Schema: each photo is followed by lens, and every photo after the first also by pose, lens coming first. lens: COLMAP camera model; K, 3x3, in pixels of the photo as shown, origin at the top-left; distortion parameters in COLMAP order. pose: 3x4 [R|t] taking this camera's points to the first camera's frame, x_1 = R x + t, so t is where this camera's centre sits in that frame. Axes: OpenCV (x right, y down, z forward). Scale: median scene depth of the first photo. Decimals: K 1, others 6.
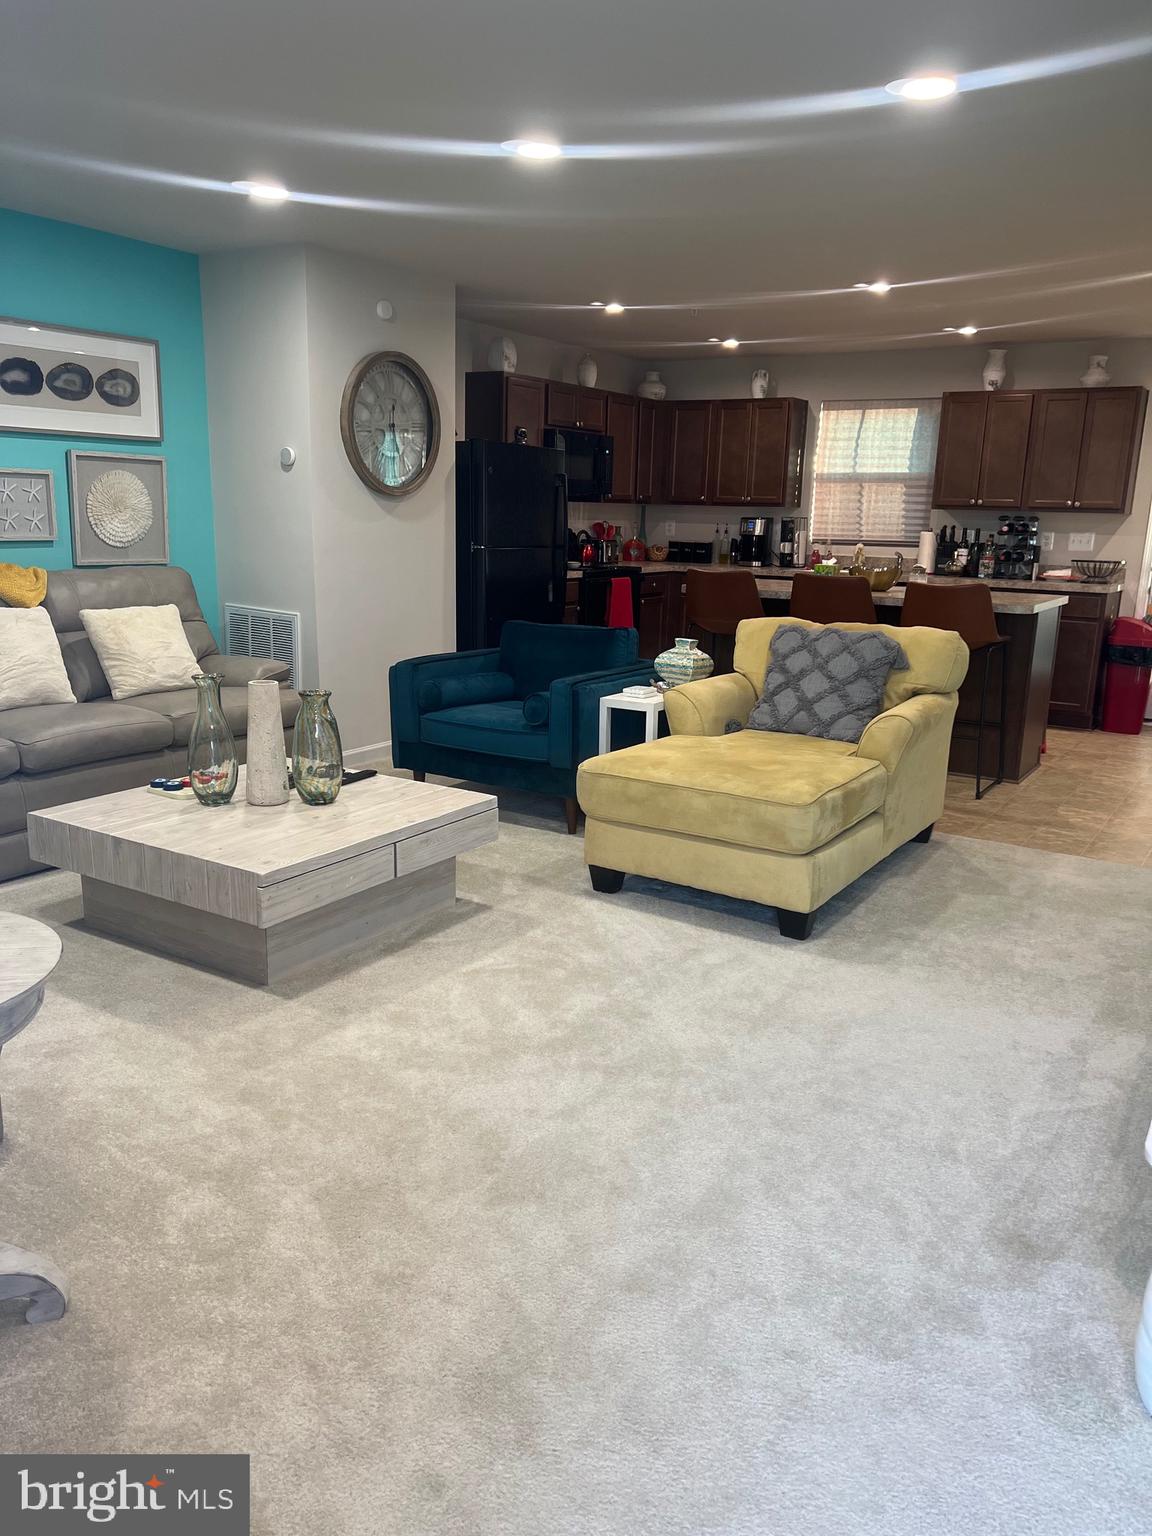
lens RADIAL K [[1146.0, 0, 572.0], [0, 1146.0, 782.6], [0, 0, 1]] dist [0.054767, -0.065297]
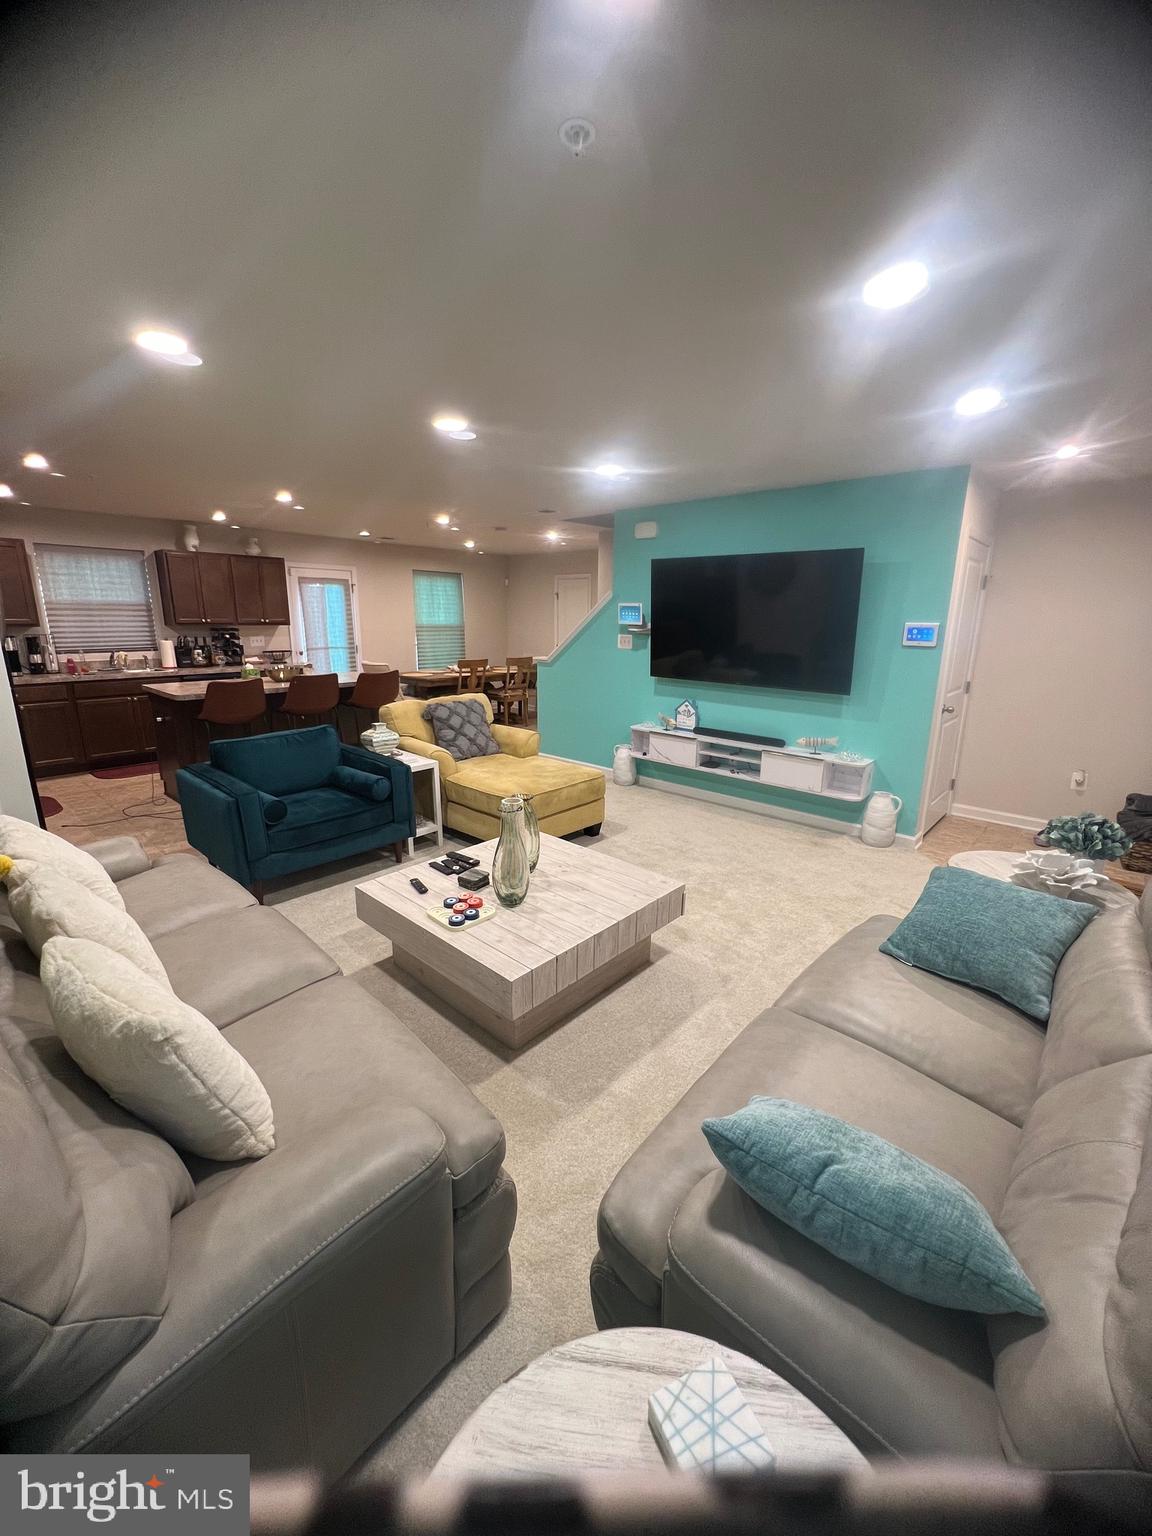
lens RADIAL K [[604.1, 0, 570.8], [0, 604.1, 763.0], [0, 0, 1]] dist [-0.001194, 0.000024]
pose [[0.198001, -0.249942, 0.947800, -0.807869], [0.231512, 0.951511, 0.202557, -0.220166], [-0.952469, 0.179320, 0.246265, 0.710110]]
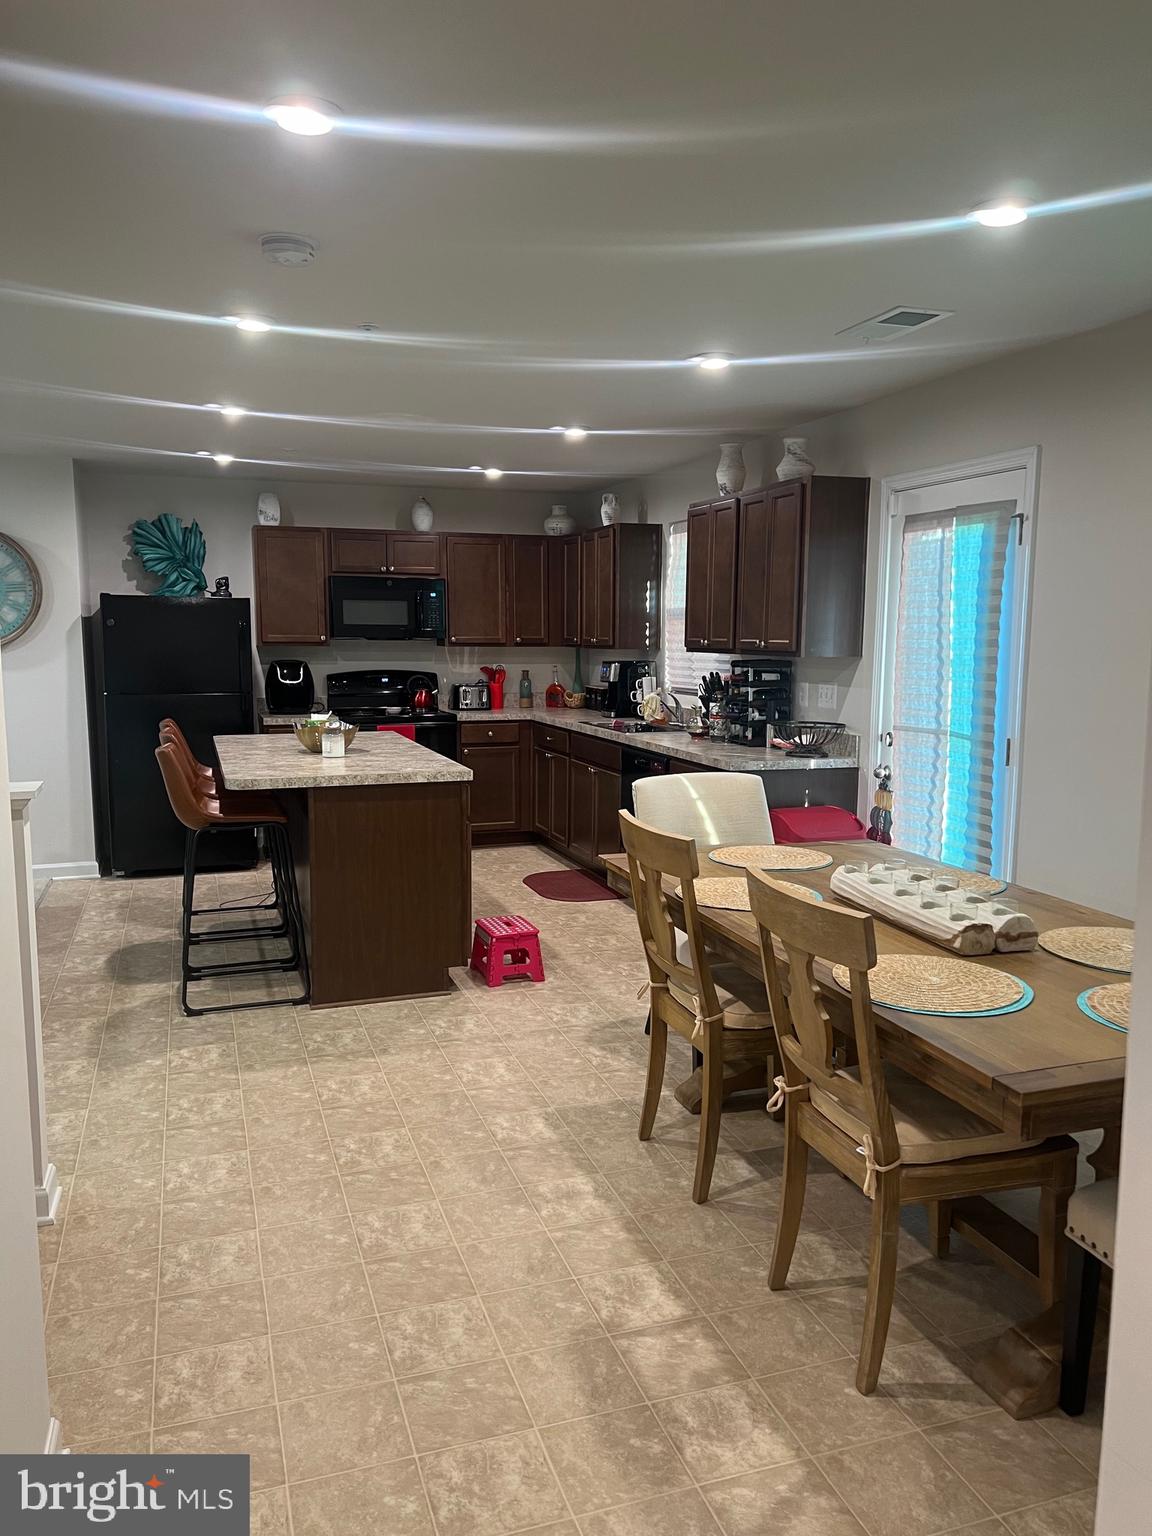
lens RADIAL K [[1146.0, 0, 573.0], [0, 1146.0, 775.6], [0, 0, 1]] dist [0.054767, -0.065297]
pose [[0.772410, 0.056874, -0.632572, 1.569419], [-0.132831, 0.988423, -0.073326, -0.188863], [0.621078, 0.140663, 0.771023, 0.792608]]
